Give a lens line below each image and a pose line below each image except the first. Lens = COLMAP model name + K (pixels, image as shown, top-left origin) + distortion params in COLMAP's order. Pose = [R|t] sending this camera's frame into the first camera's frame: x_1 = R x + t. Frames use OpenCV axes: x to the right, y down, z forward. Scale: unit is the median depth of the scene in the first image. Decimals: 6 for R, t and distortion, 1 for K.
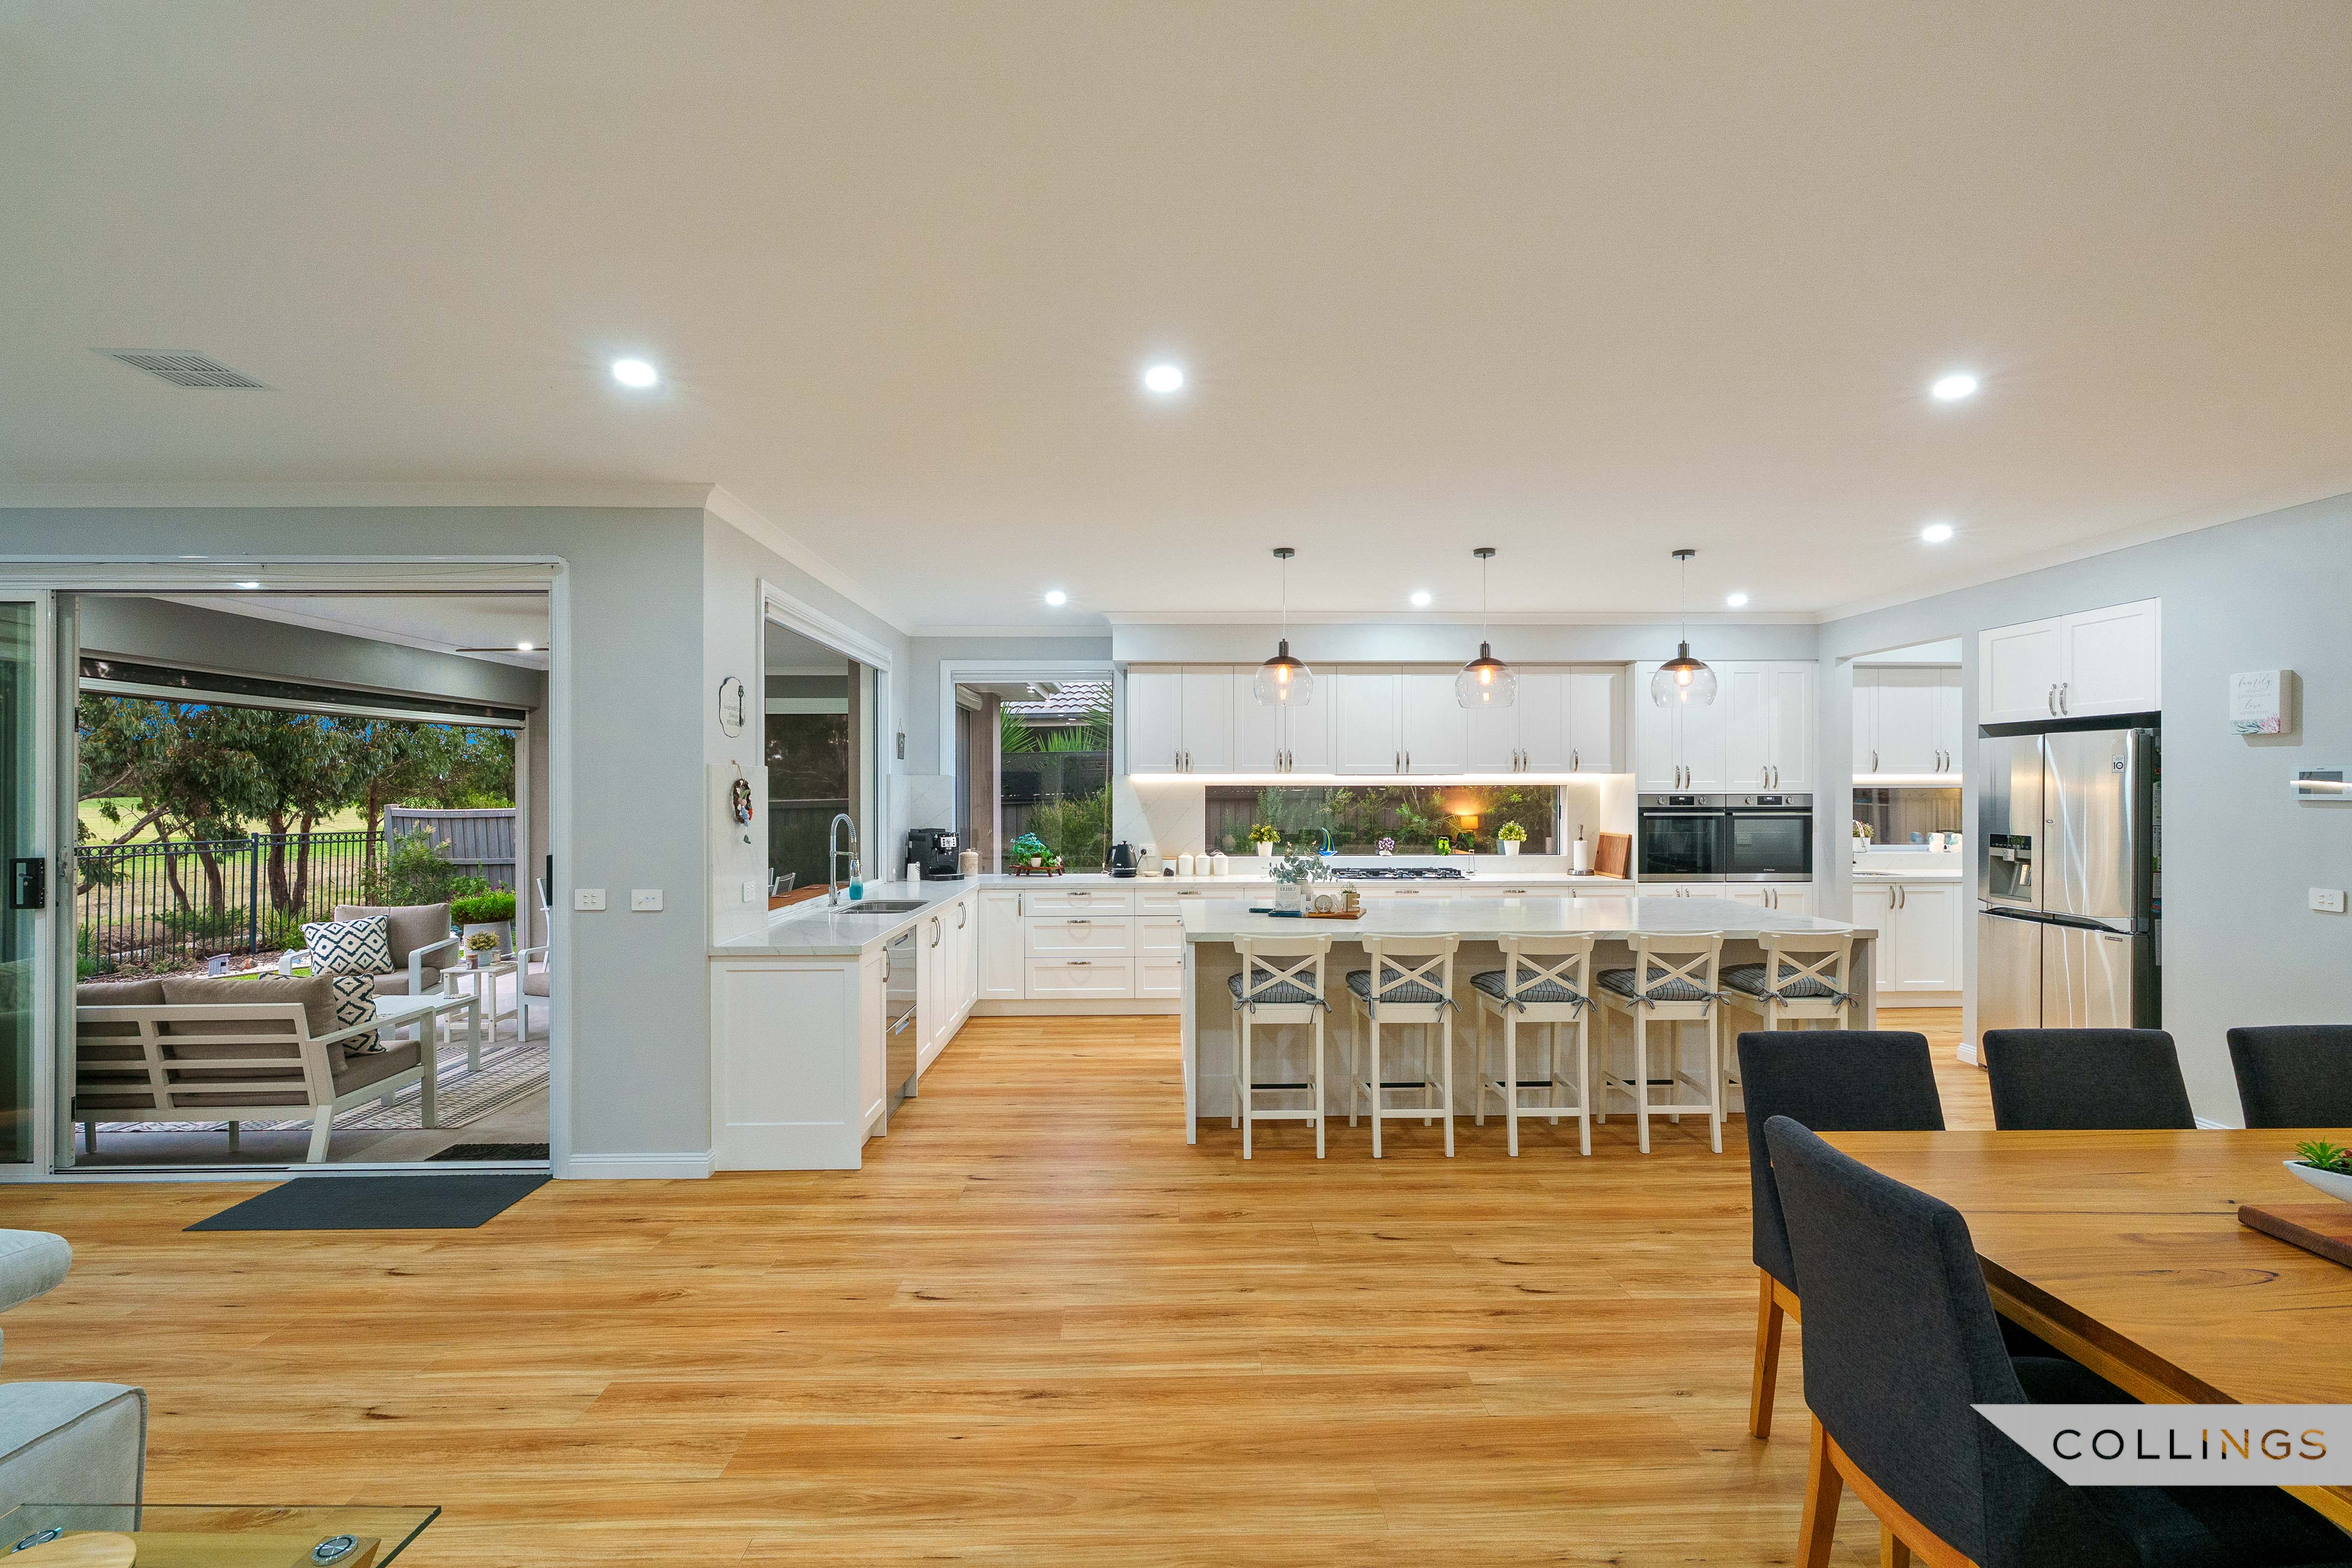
lens RADIAL K [[1101.2, 0, 1176.0], [0, 1101.2, 784.0], [0, 0, 1]] dist [-0.002416, -0.000194]
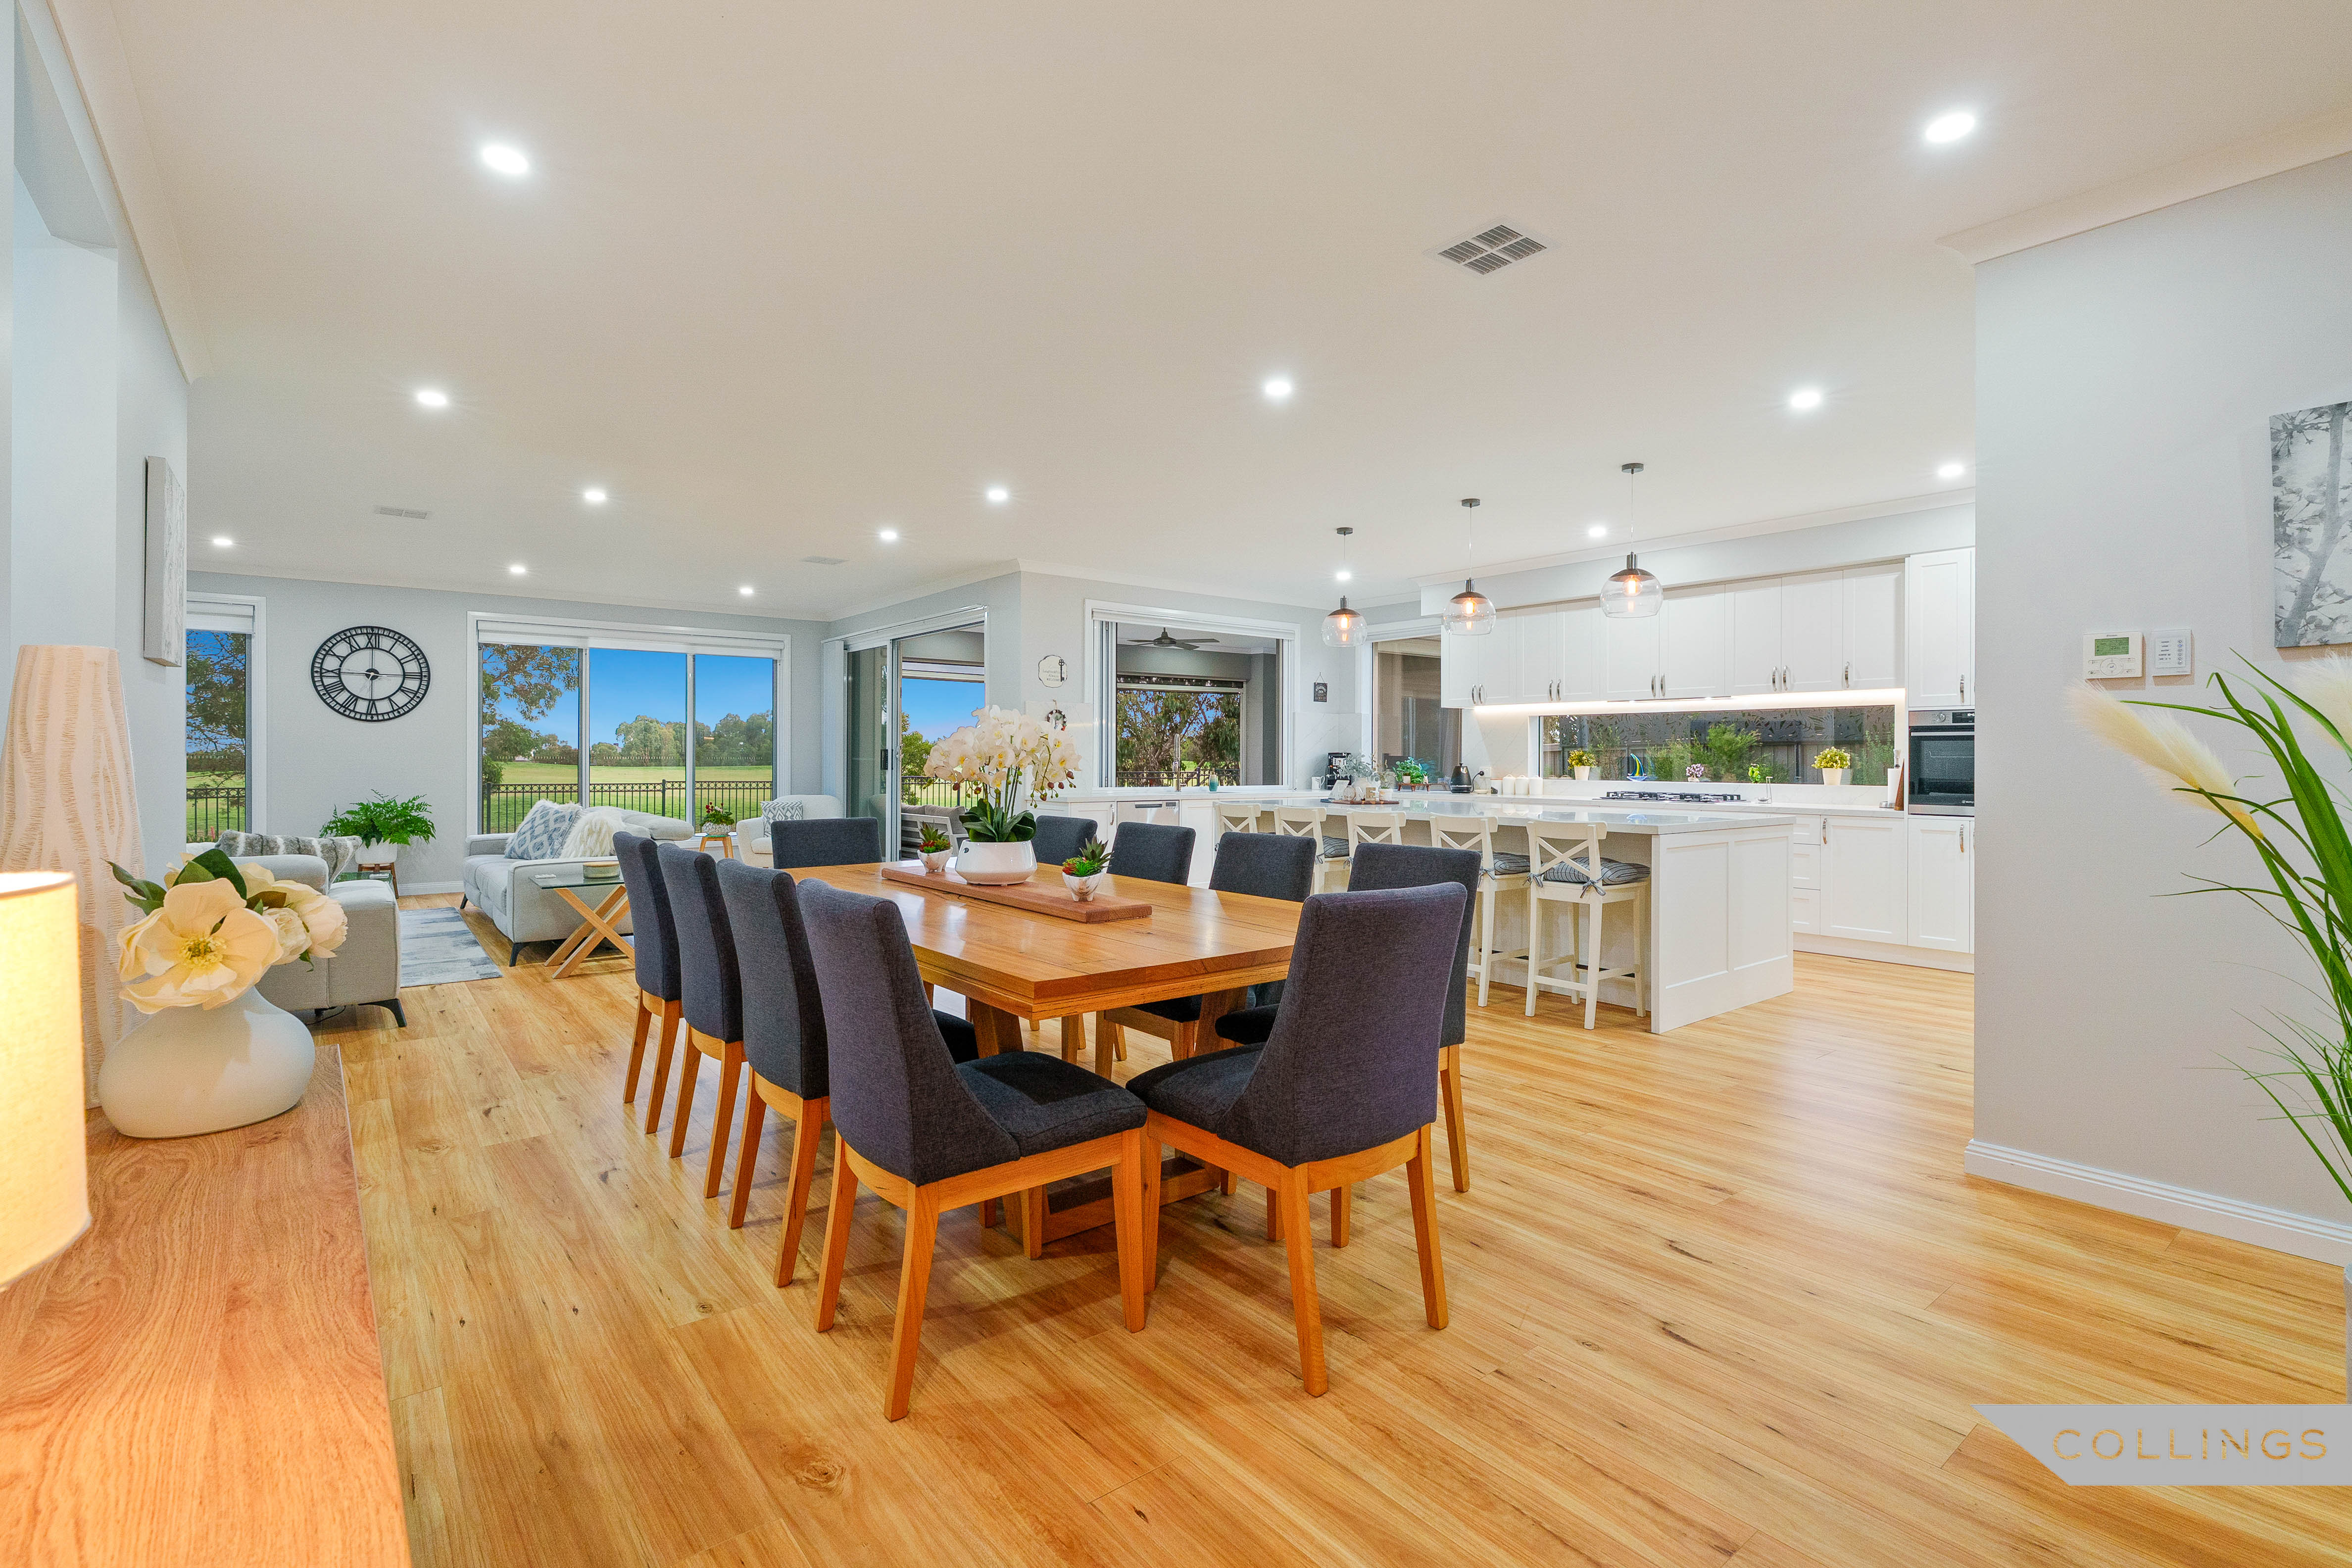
lens RADIAL K [[1064.1, 0, 1201.9], [0, 1064.1, 769.1], [0, 0, 1]] dist [-0.001516, -0.000138]
pose [[0.626591, 0.007620, -0.779311, 0.949849], [-0.002209, 0.999966, 0.008001, 0.066805], [0.779345, -0.003292, 0.626587, 0.039769]]
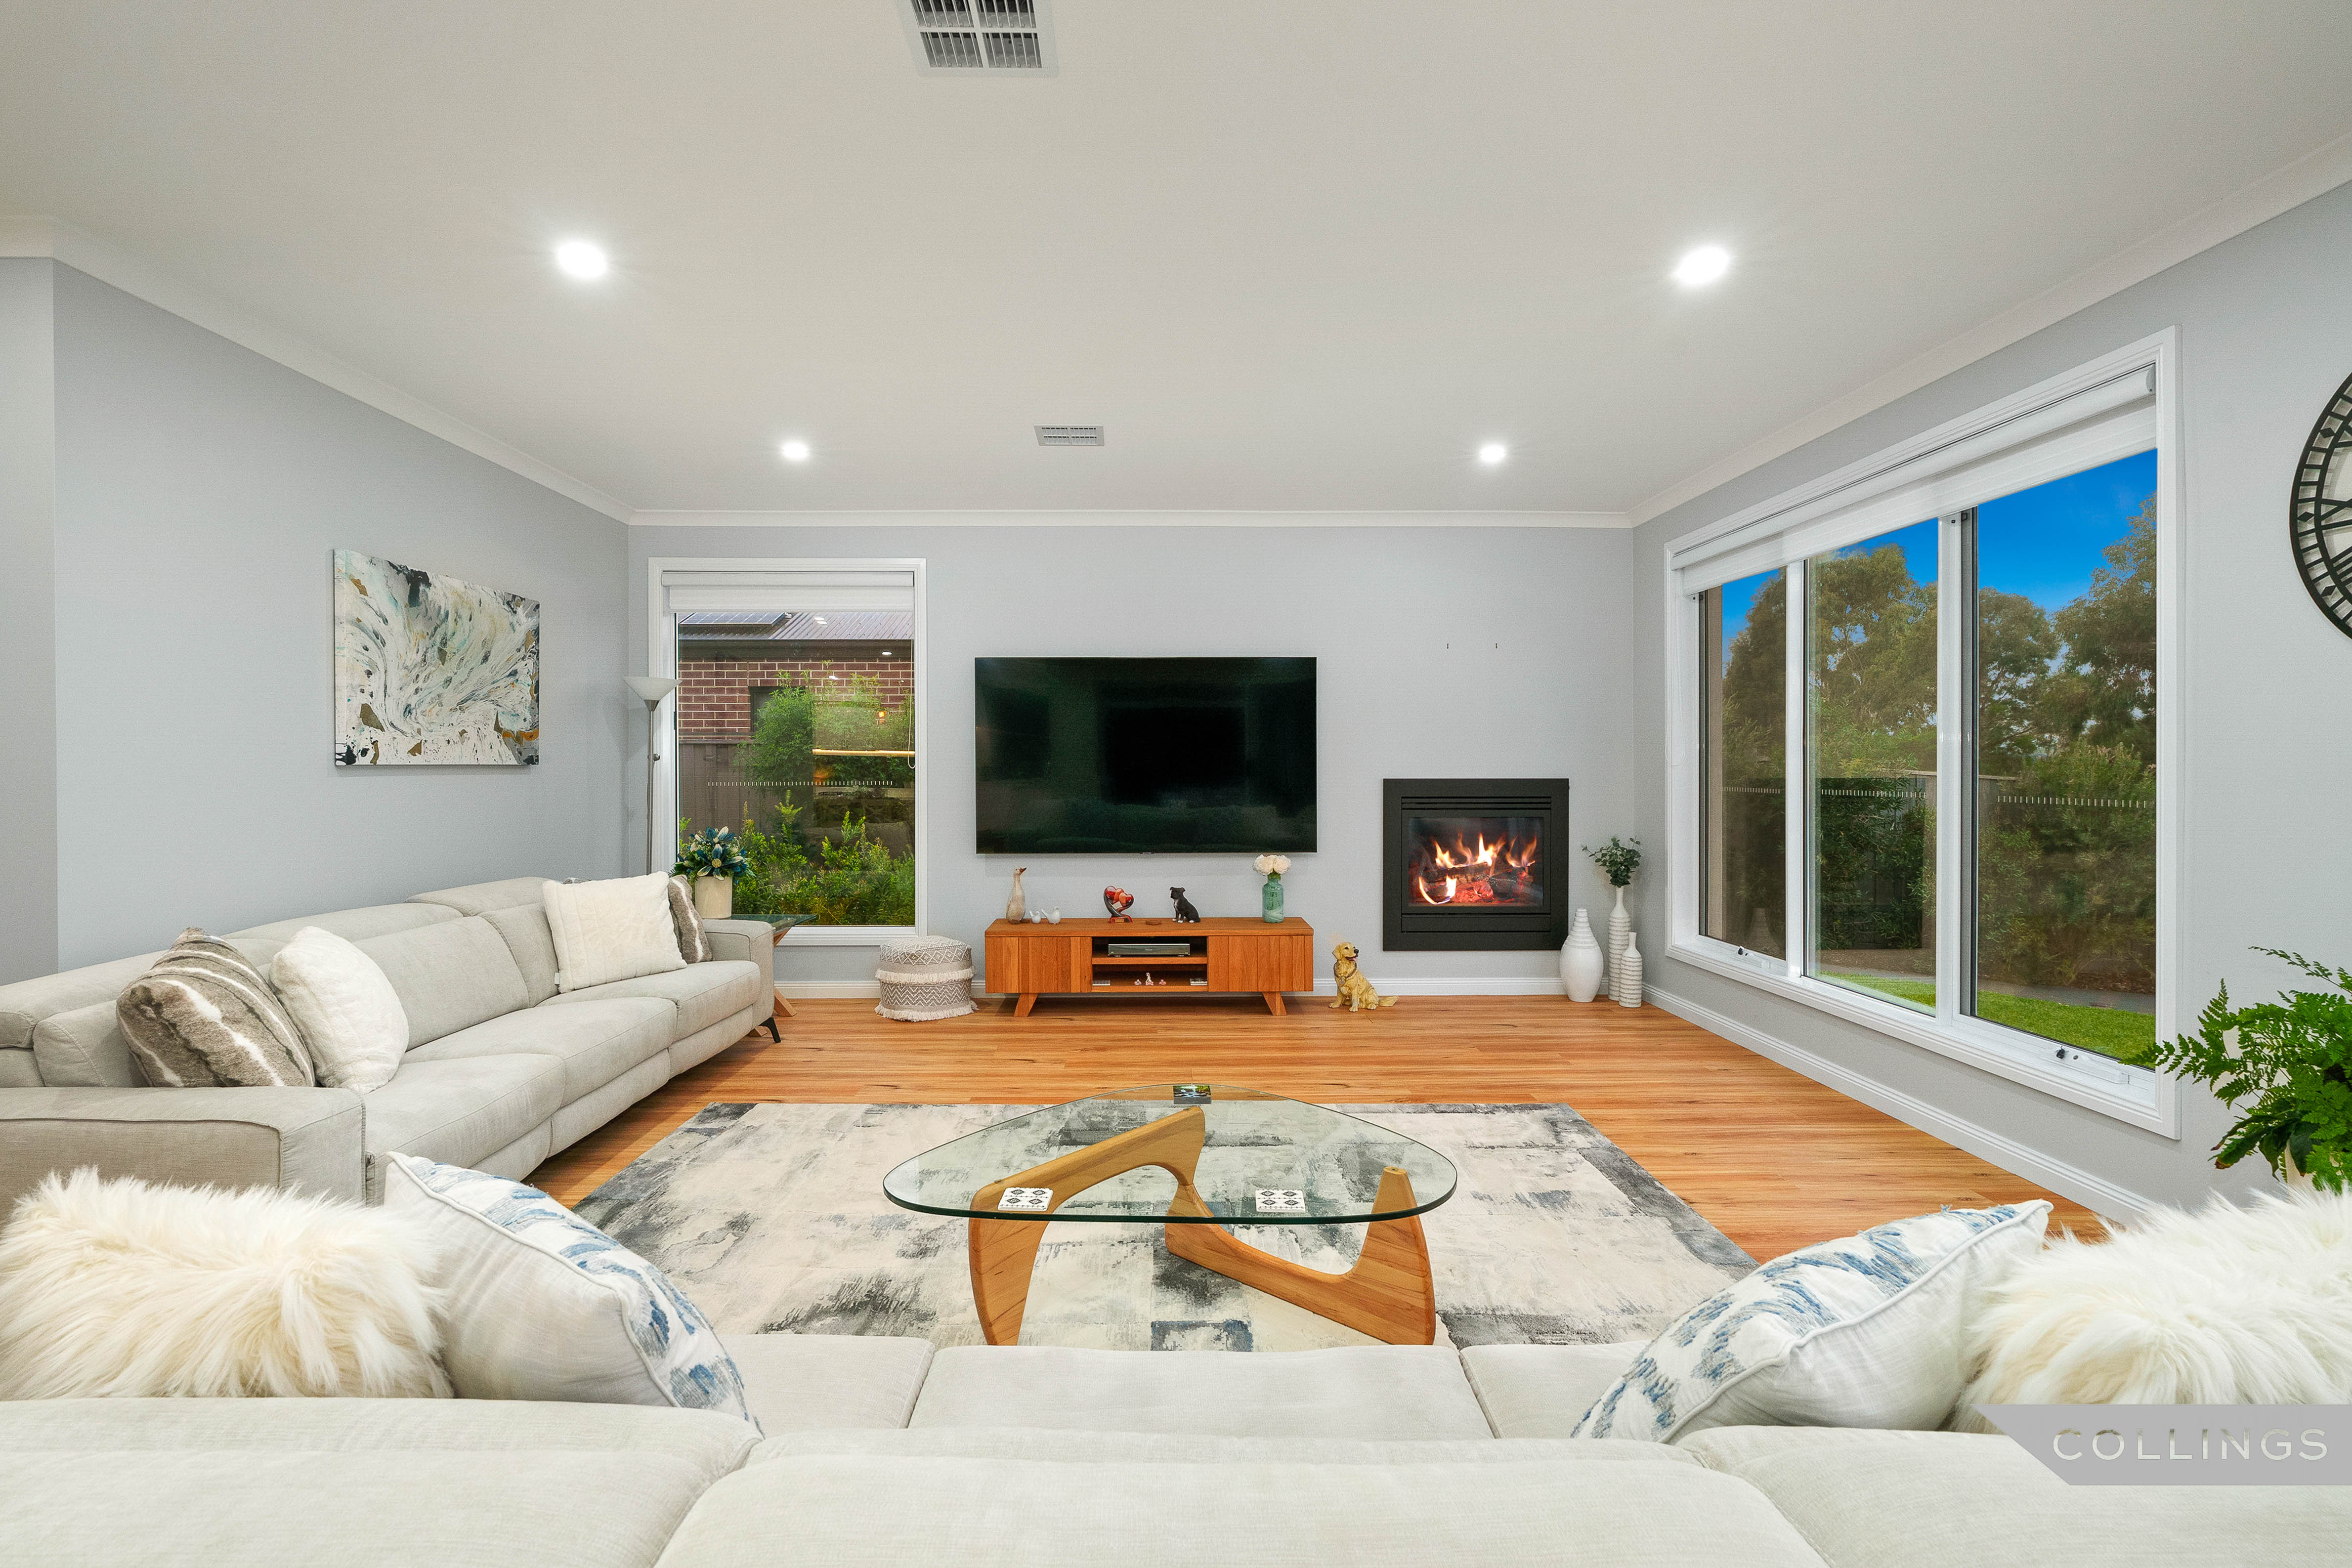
lens RADIAL K [[1064.0, 0, 1201.9], [0, 1064.0, 769.1], [0, 0, 1]] dist [-0.001516, -0.000138]
pose [[-0.999800, 0.002058, 0.019886, -0.550576], [0.002176, 0.999980, 0.005929, 0.045370], [-0.019874, 0.005971, -0.999785, 0.450964]]
